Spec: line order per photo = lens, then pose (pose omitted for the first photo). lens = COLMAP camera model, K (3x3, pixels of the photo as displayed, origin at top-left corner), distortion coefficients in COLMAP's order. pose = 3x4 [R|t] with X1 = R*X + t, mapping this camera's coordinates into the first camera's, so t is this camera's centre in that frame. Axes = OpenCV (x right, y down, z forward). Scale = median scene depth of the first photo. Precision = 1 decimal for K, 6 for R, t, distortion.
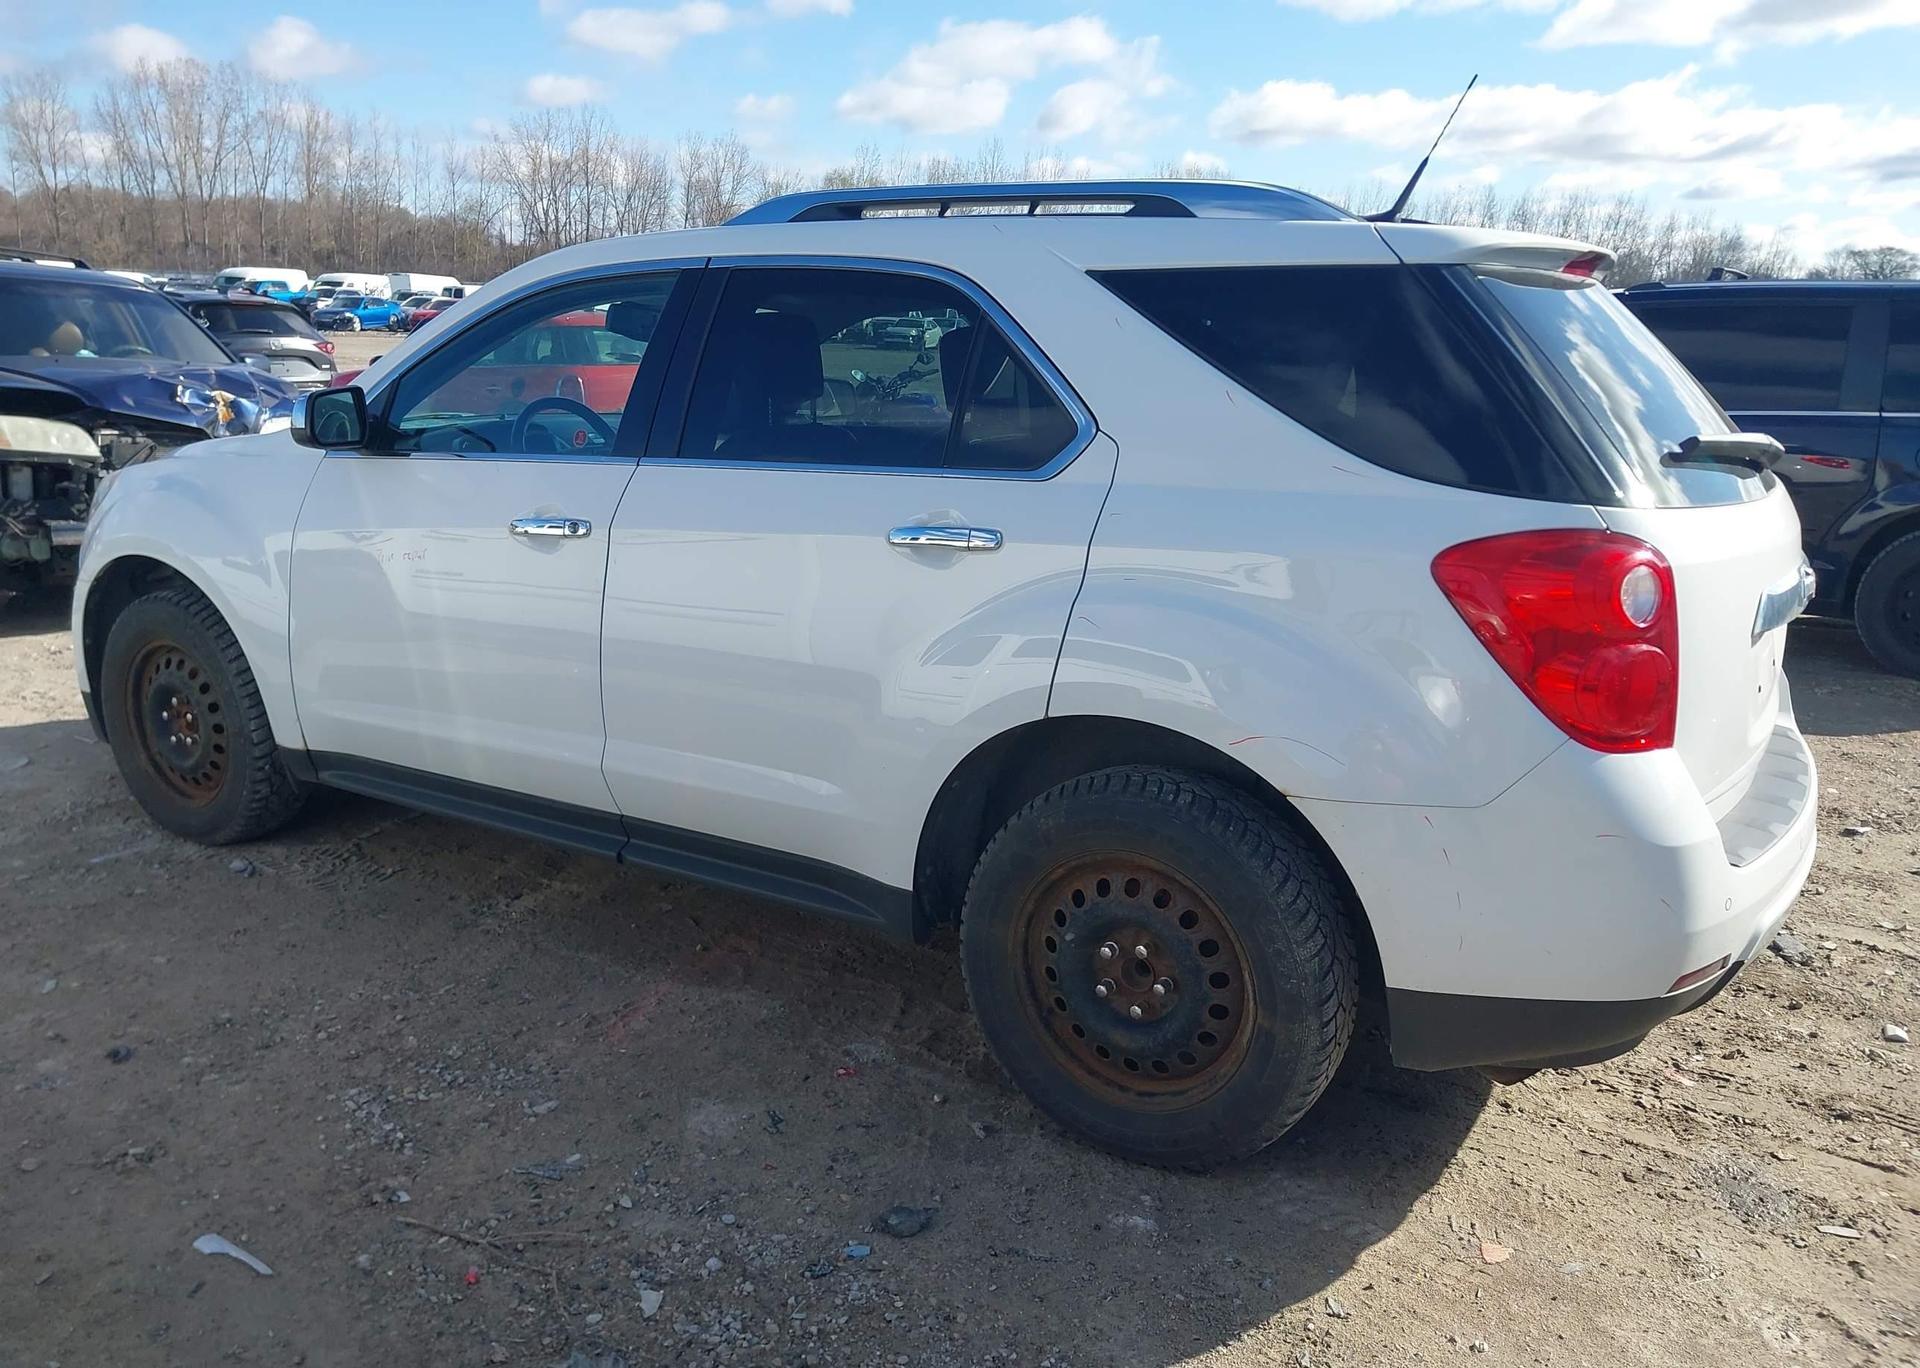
lens RADIAL K [[1556.5, 0, 956.4], [0, 1556.5, 689.9], [0, 0, 1]] dist [0.021877, -0.021070]
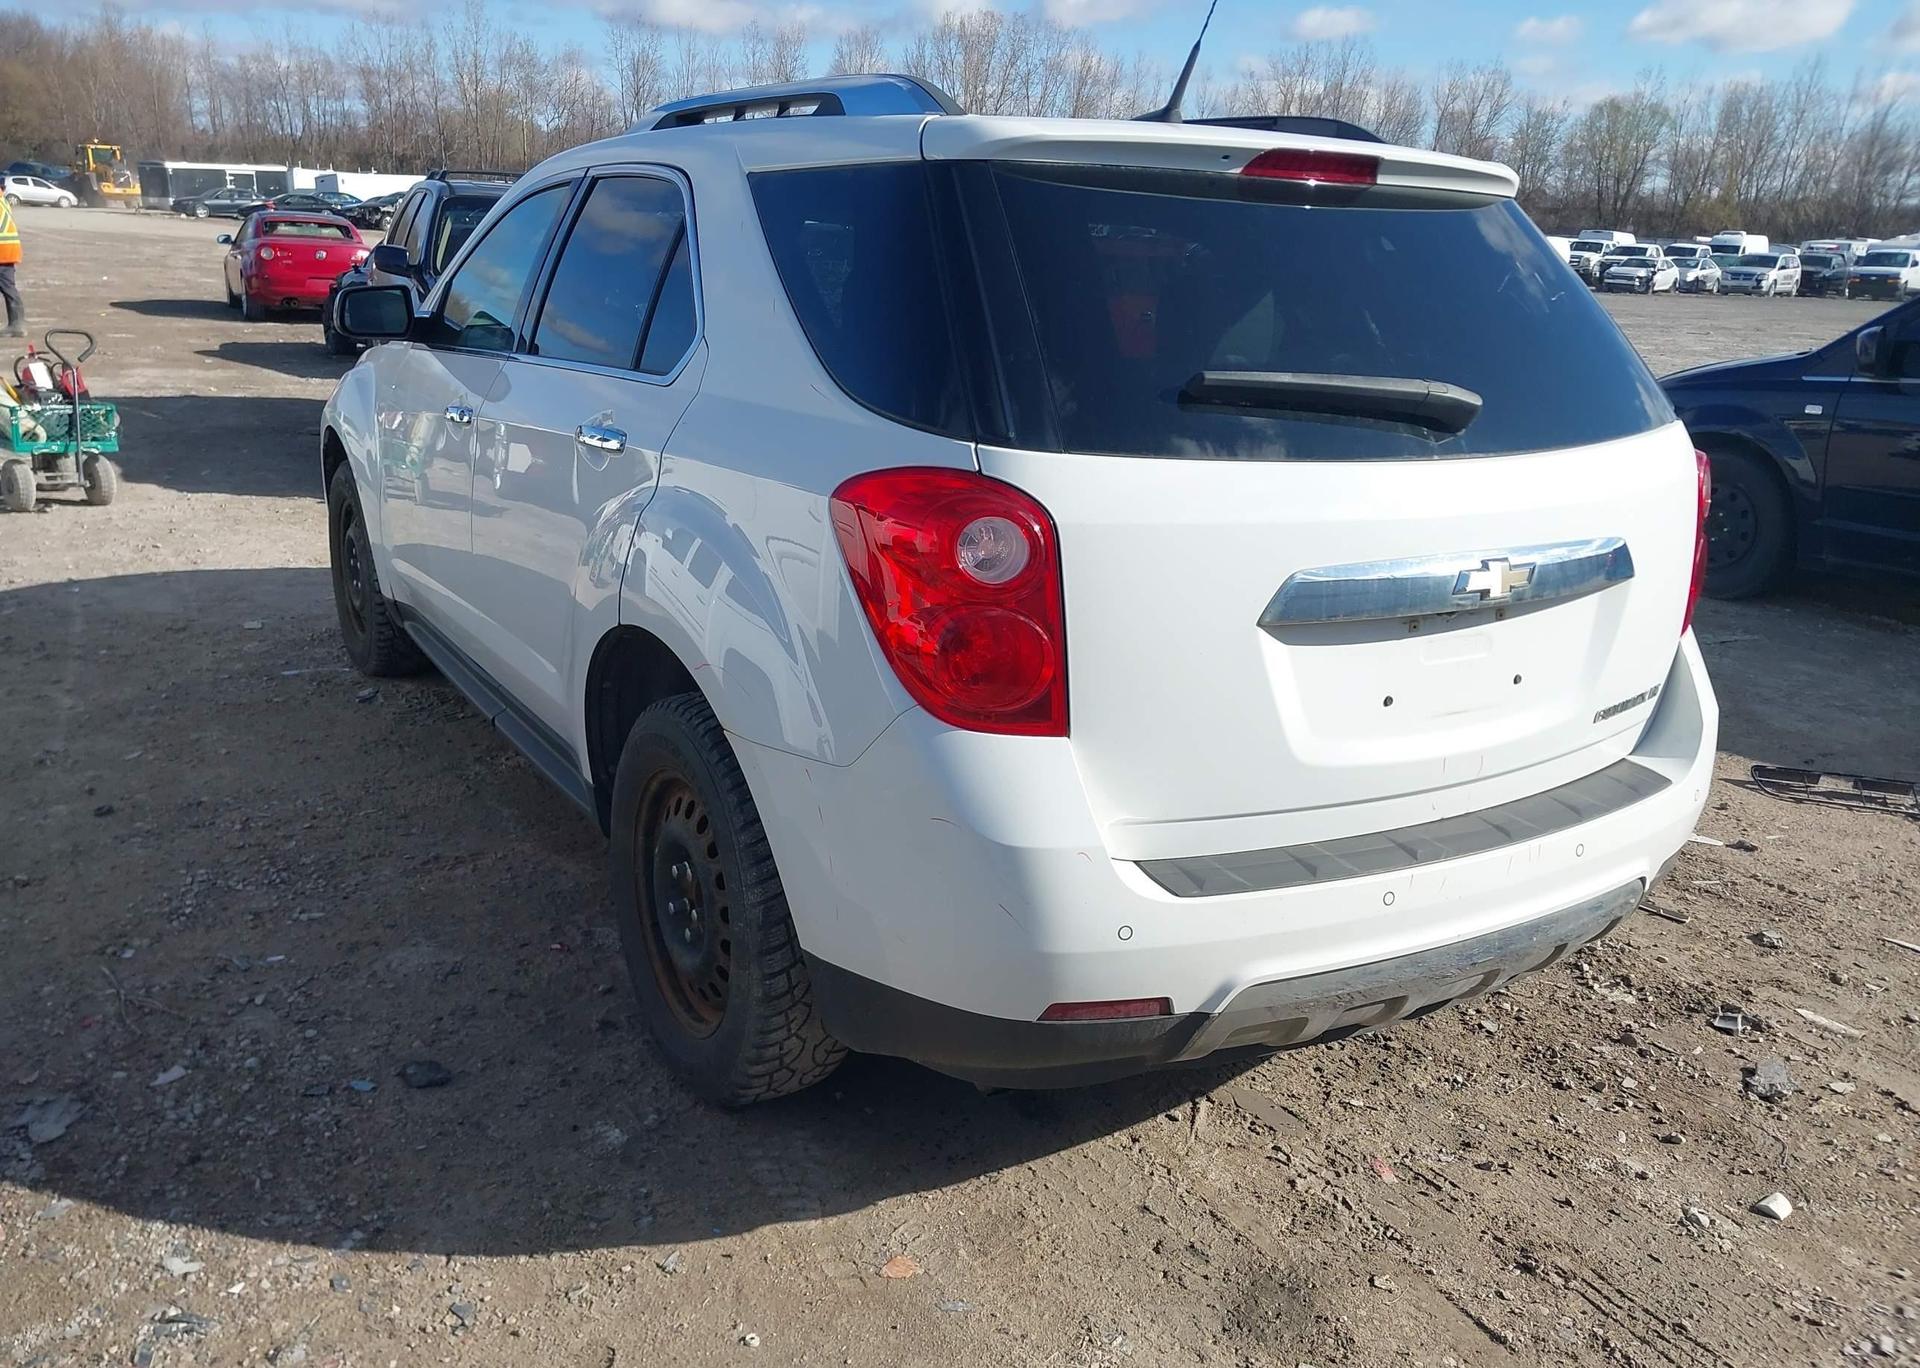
lens RADIAL K [[1556.5, 0, 944.5], [0, 1556.5, 671.7], [0, 0, 1]] dist [0.021877, -0.021070]
pose [[0.887908, 0.134585, -0.439893, 0.551464], [-0.123028, 0.990887, 0.054833, -0.025514], [0.443264, 0.005433, 0.896375, 0.156000]]
